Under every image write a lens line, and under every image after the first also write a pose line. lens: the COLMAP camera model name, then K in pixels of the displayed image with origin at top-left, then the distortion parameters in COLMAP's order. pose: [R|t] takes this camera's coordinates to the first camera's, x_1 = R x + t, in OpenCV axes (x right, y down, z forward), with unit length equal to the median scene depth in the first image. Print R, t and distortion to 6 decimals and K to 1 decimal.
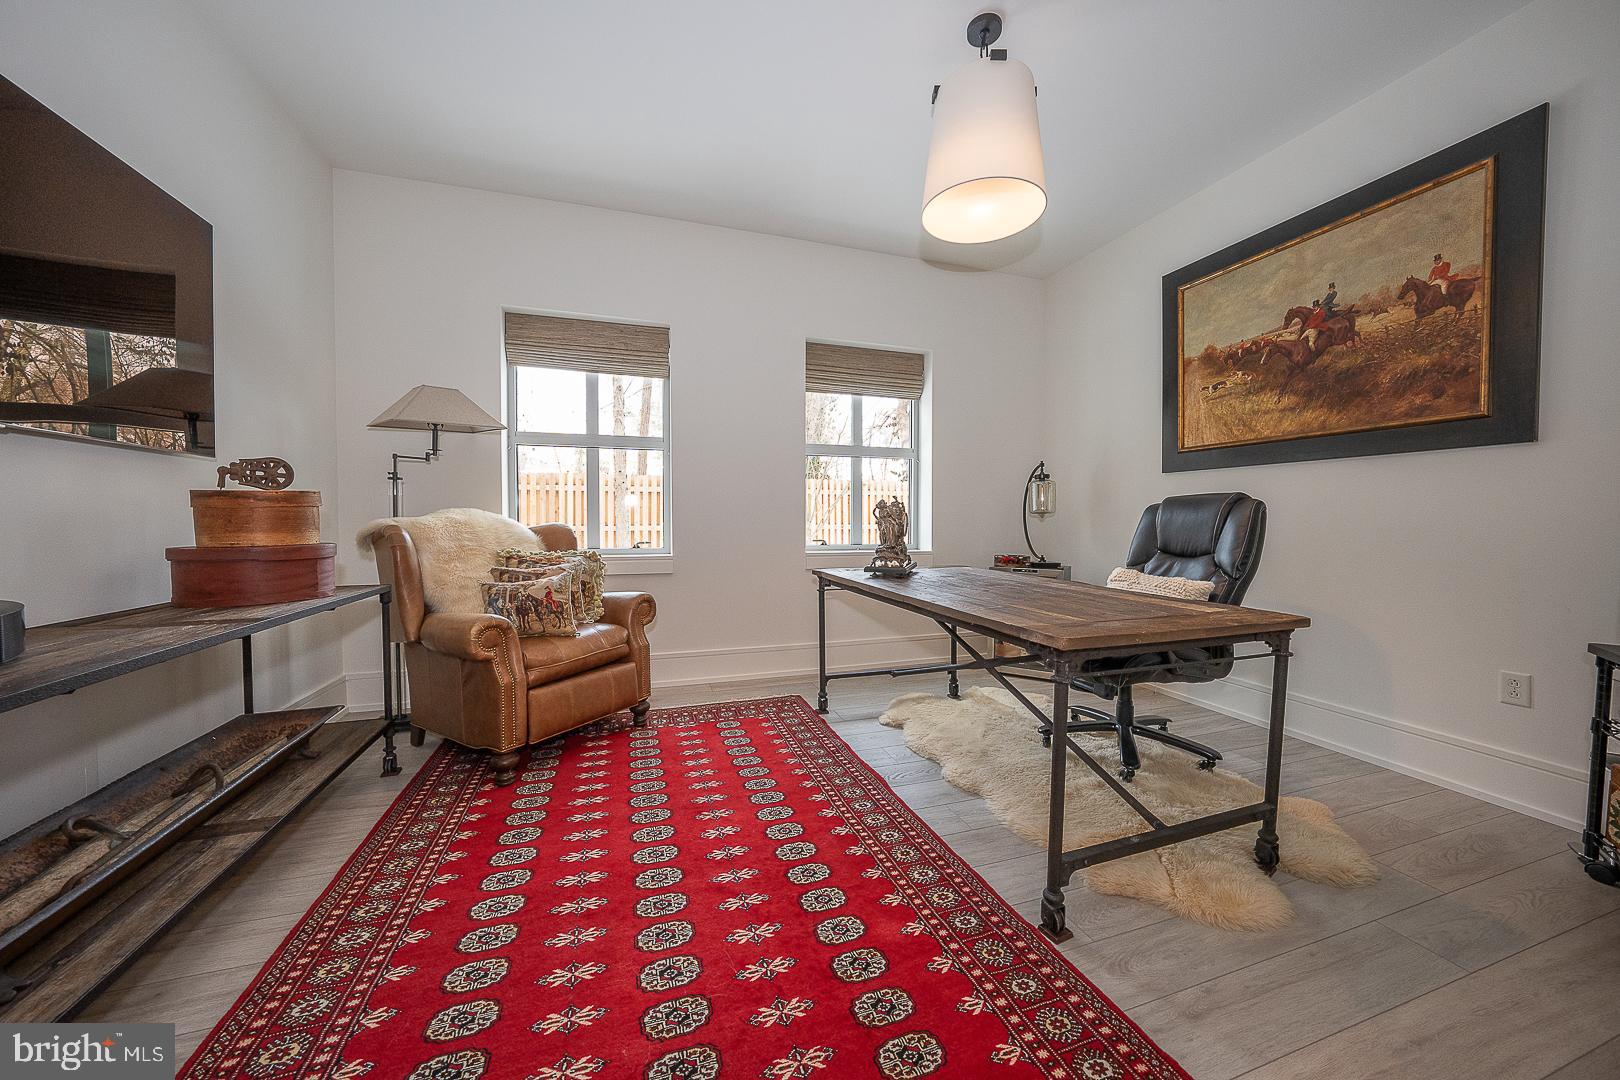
lens RADIAL K [[556.0, 0, 810.9], [0, 556.0, 535.7], [0, 0, 1]] dist [-0.026789, 0.005451]
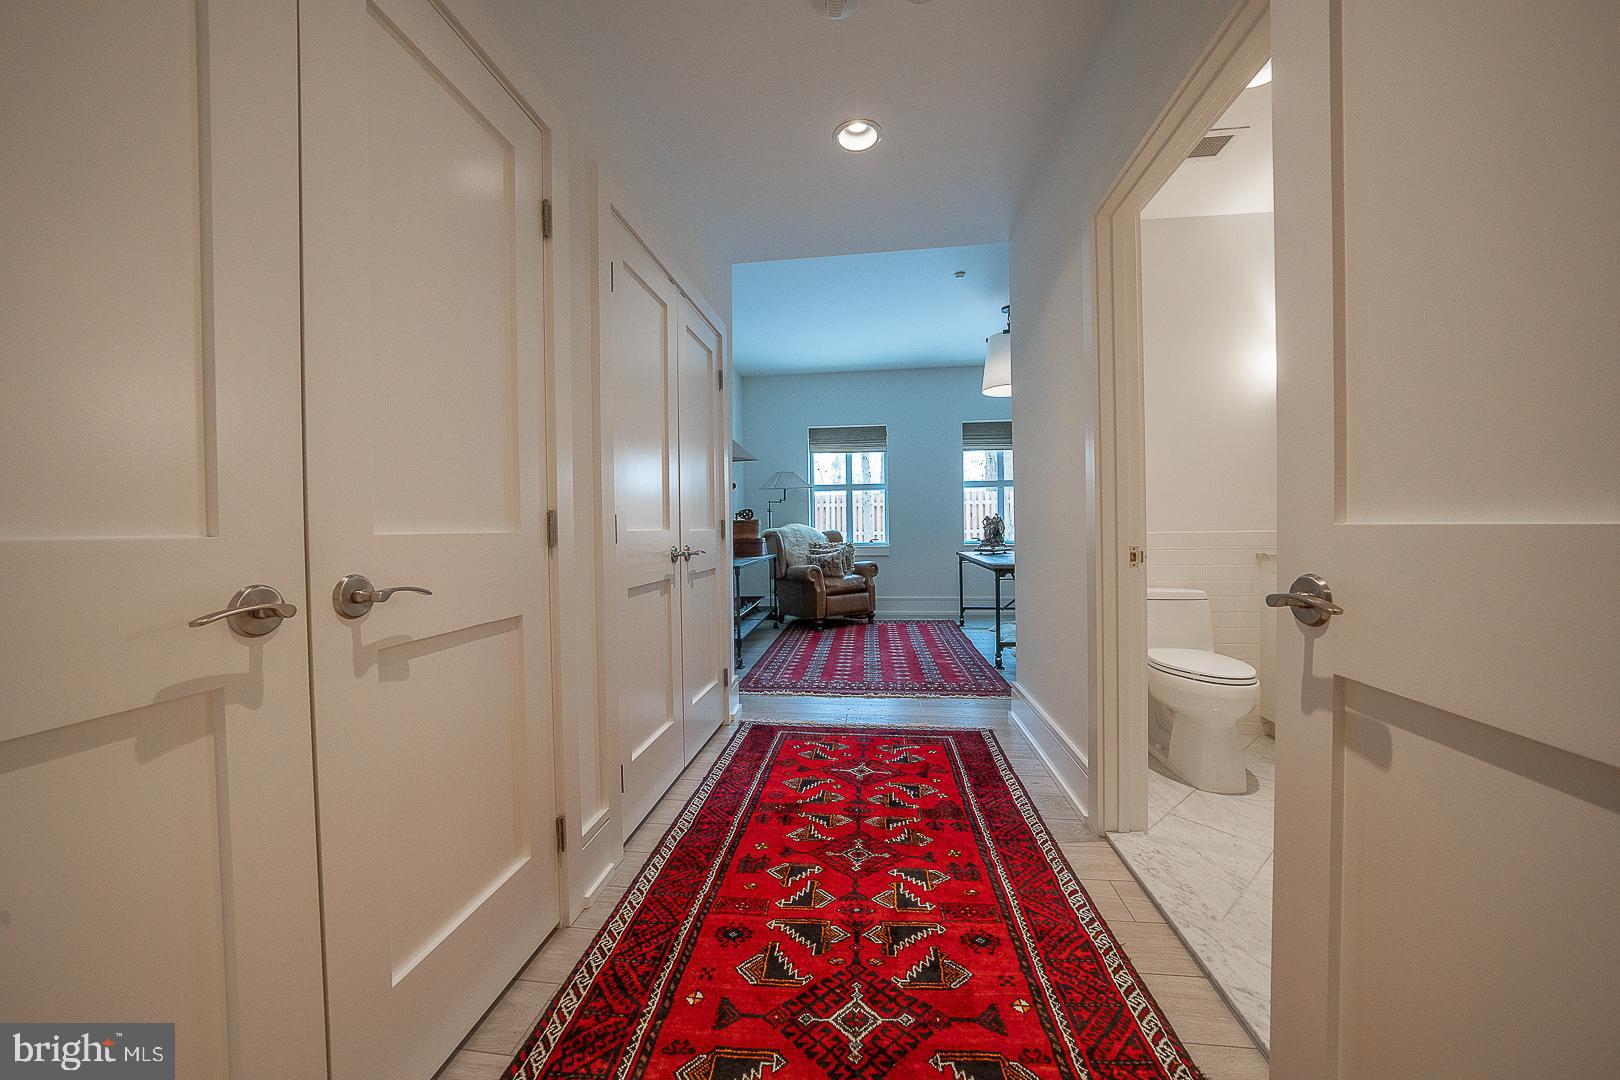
lens RADIAL K [[556.0, 0, 810.9], [0, 556.0, 535.7], [0, 0, 1]] dist [-0.026789, 0.005451]
pose [[0.905480, -0.008348, -0.424306, 0.398684], [0.004979, 0.999947, -0.009047, 0.020955], [0.424359, 0.006079, 0.905474, -1.057700]]
